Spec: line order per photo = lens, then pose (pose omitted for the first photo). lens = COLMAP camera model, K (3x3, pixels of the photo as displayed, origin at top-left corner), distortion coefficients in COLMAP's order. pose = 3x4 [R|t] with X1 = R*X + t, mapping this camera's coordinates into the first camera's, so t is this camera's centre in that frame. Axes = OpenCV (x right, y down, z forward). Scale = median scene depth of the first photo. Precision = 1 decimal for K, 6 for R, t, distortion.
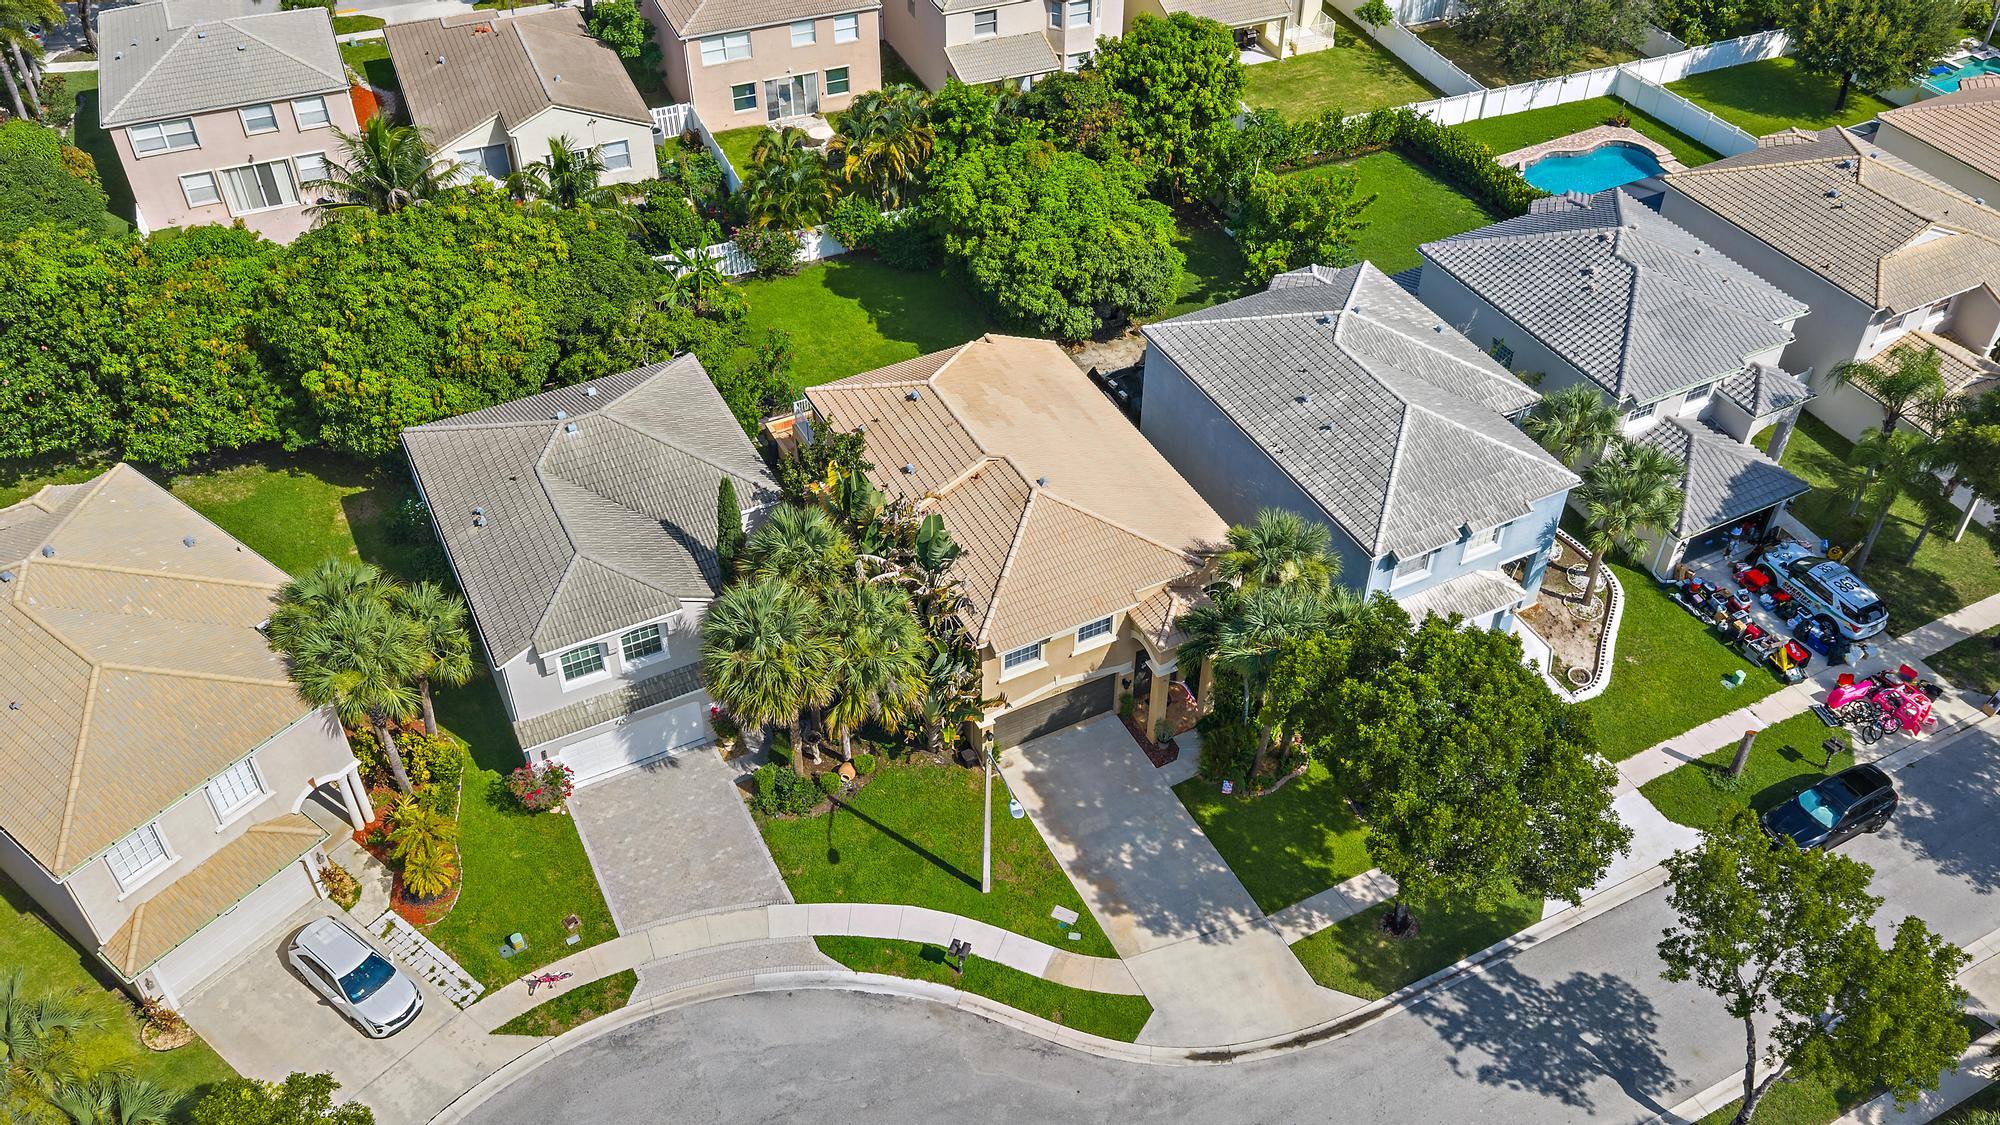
lens RADIAL K [[1656.9, 0, 1000.0], [0, 1656.9, 562.5], [0, 0, 1]] dist [0.014961, -0.000577]
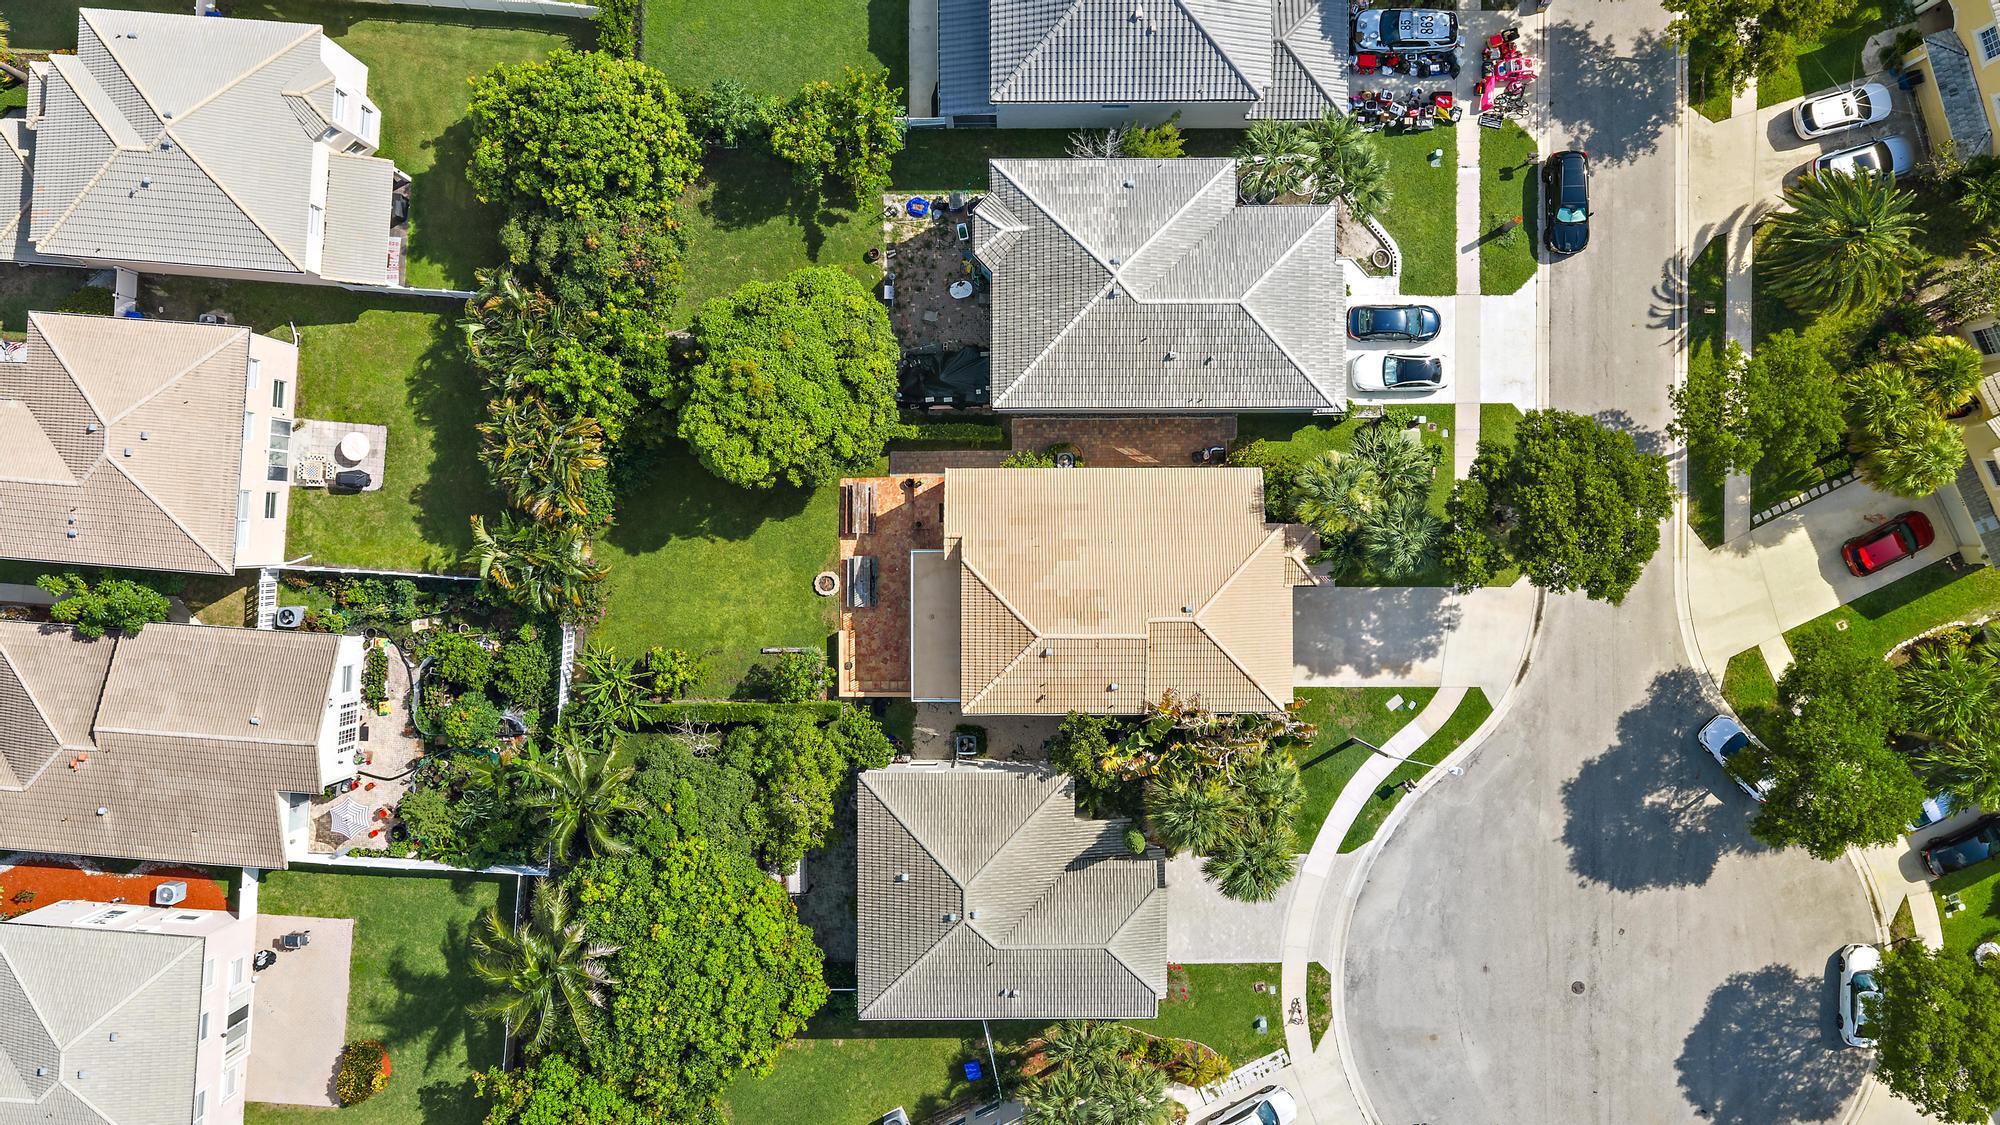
lens RADIAL K [[1656.9, 0, 1000.0], [0, 1656.9, 562.5], [0, 0, 1]] dist [0.014961, -0.000577]
pose [[0.455133, -0.890152, -0.021990, 0.019317], [0.599323, 0.287981, 0.746913, -1.064380], [-0.658533, -0.353124, 0.664558, 0.228269]]
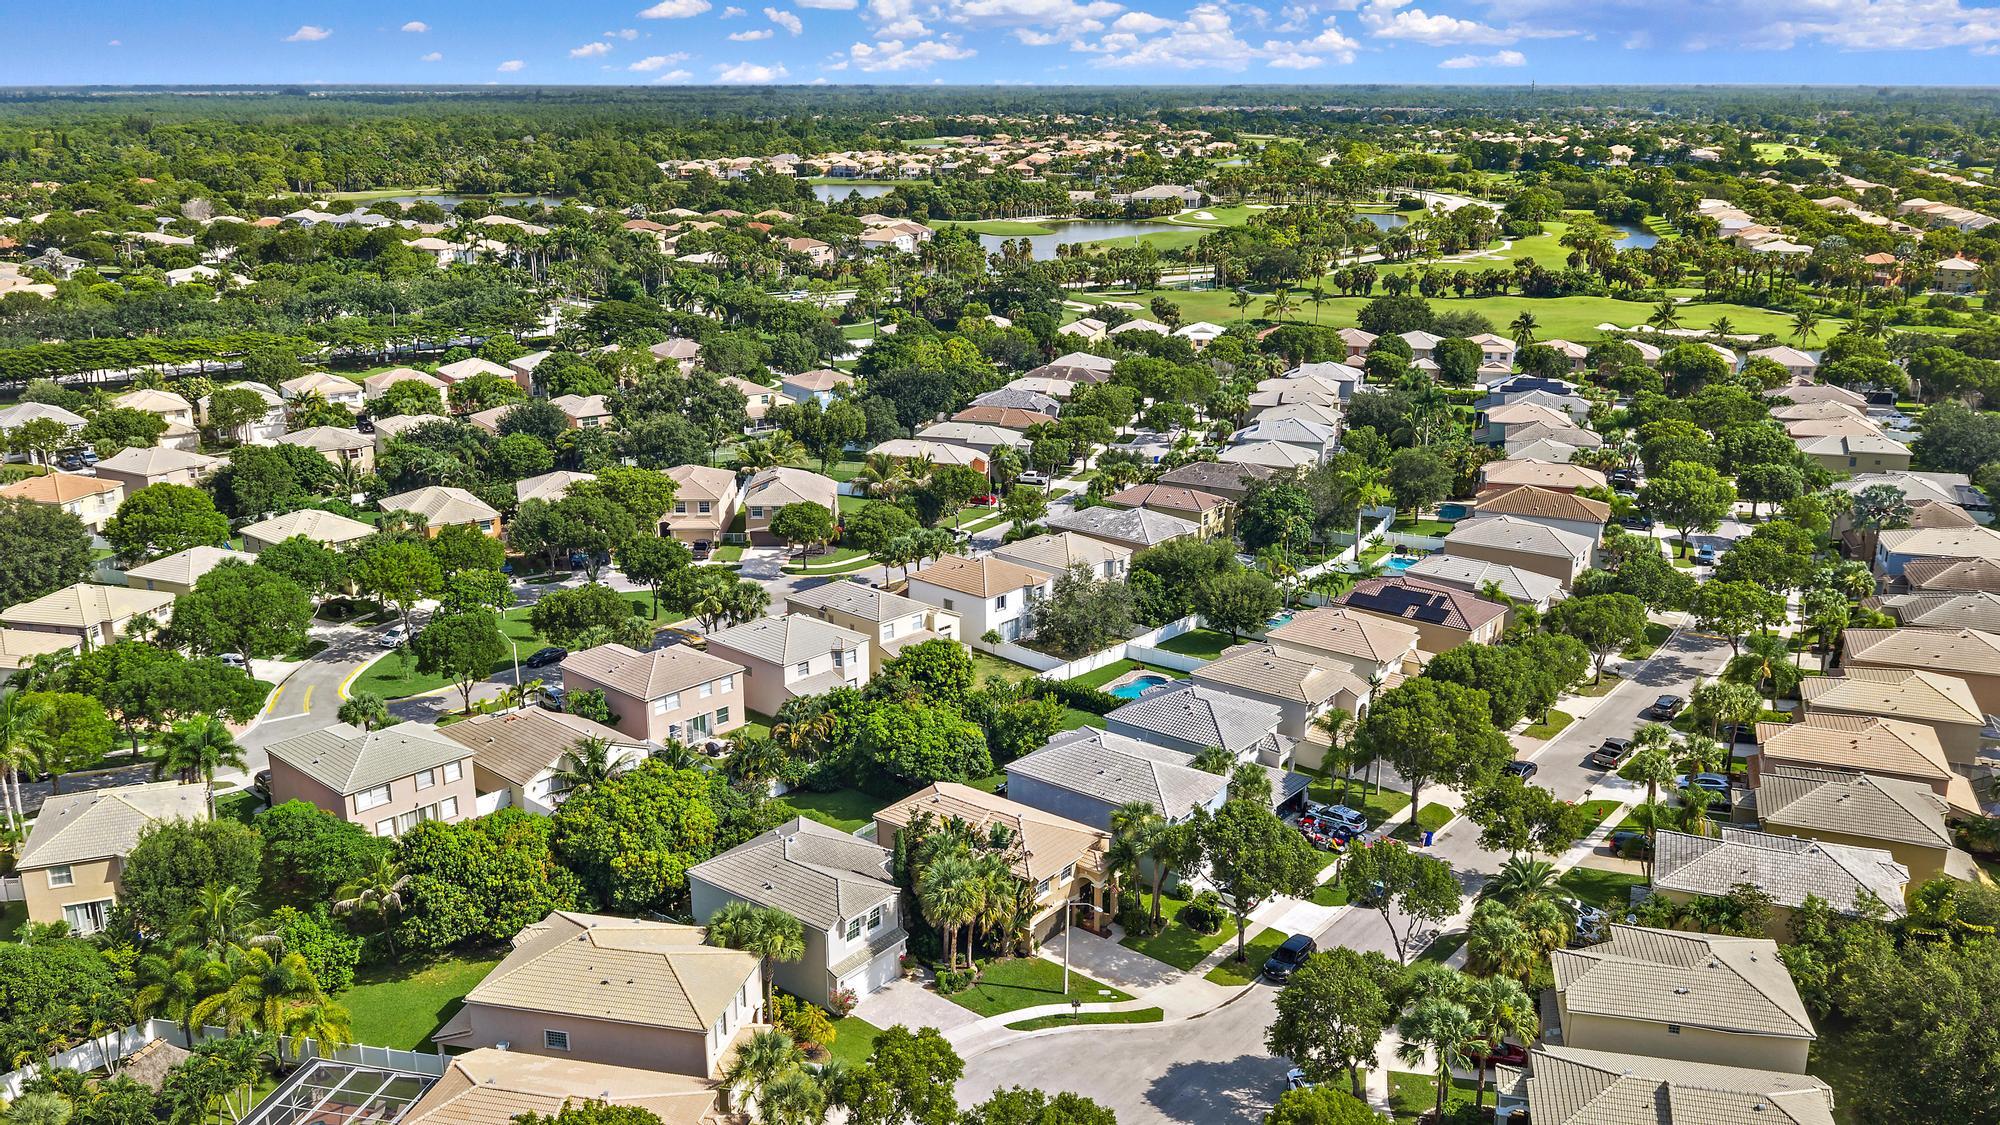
lens RADIAL K [[1632.7, 0, 1001.6], [0, 1632.7, 592.1], [0, 0, 1]] dist [0.011564, -0.016871]
pose [[0.910929, -0.134142, 0.390145, -0.728145], [0.281610, 0.893267, -0.350386, 0.397386], [-0.301502, 0.429045, 0.851479, -0.842608]]
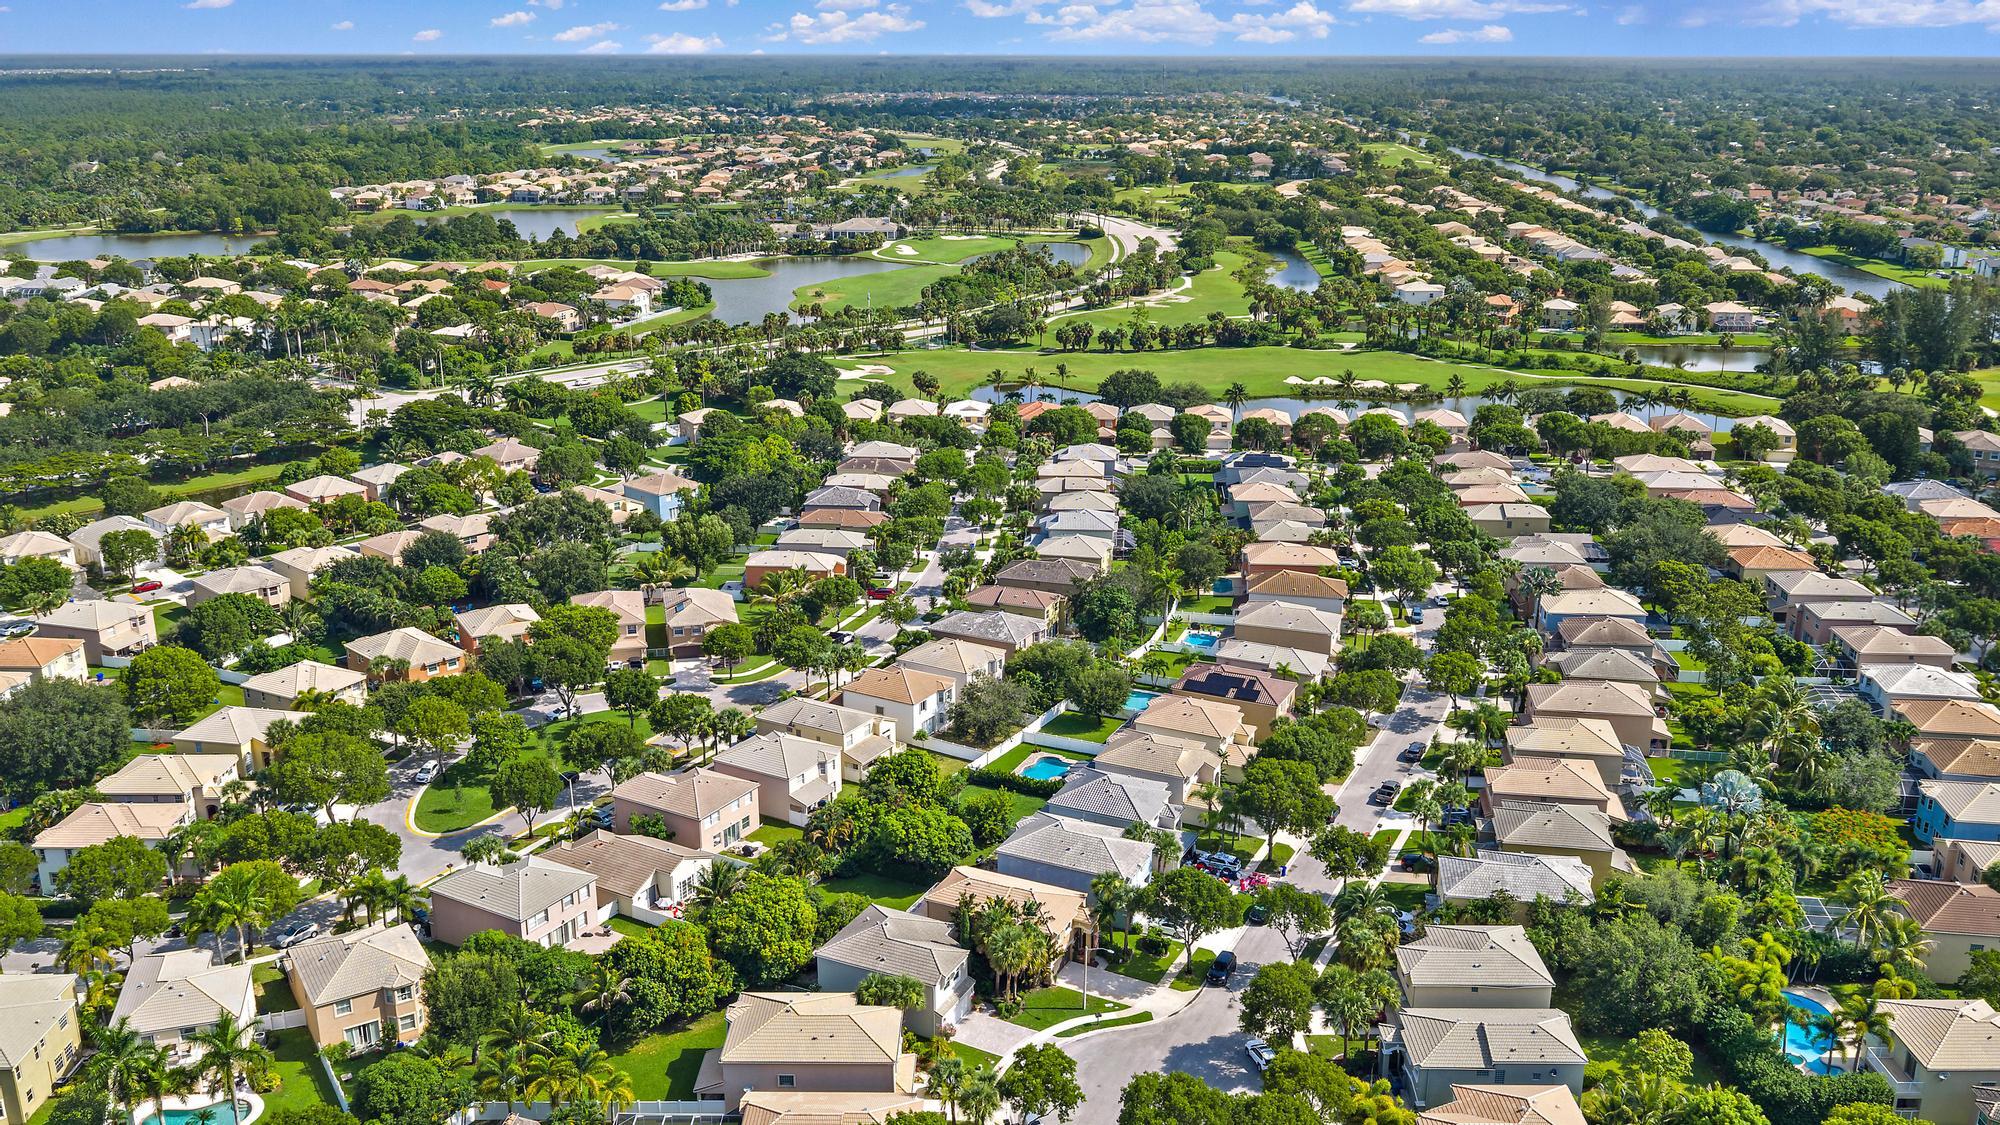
lens RADIAL K [[1656.9, 0, 1000.0], [0, 1656.9, 562.5], [0, 0, 1]] dist [0.014961, -0.000577]
pose [[0.804762, -0.184599, 0.564164, -1.547543], [0.401418, 0.869391, -0.288138, 0.270771], [-0.437289, 0.458348, 0.773754, -1.533741]]
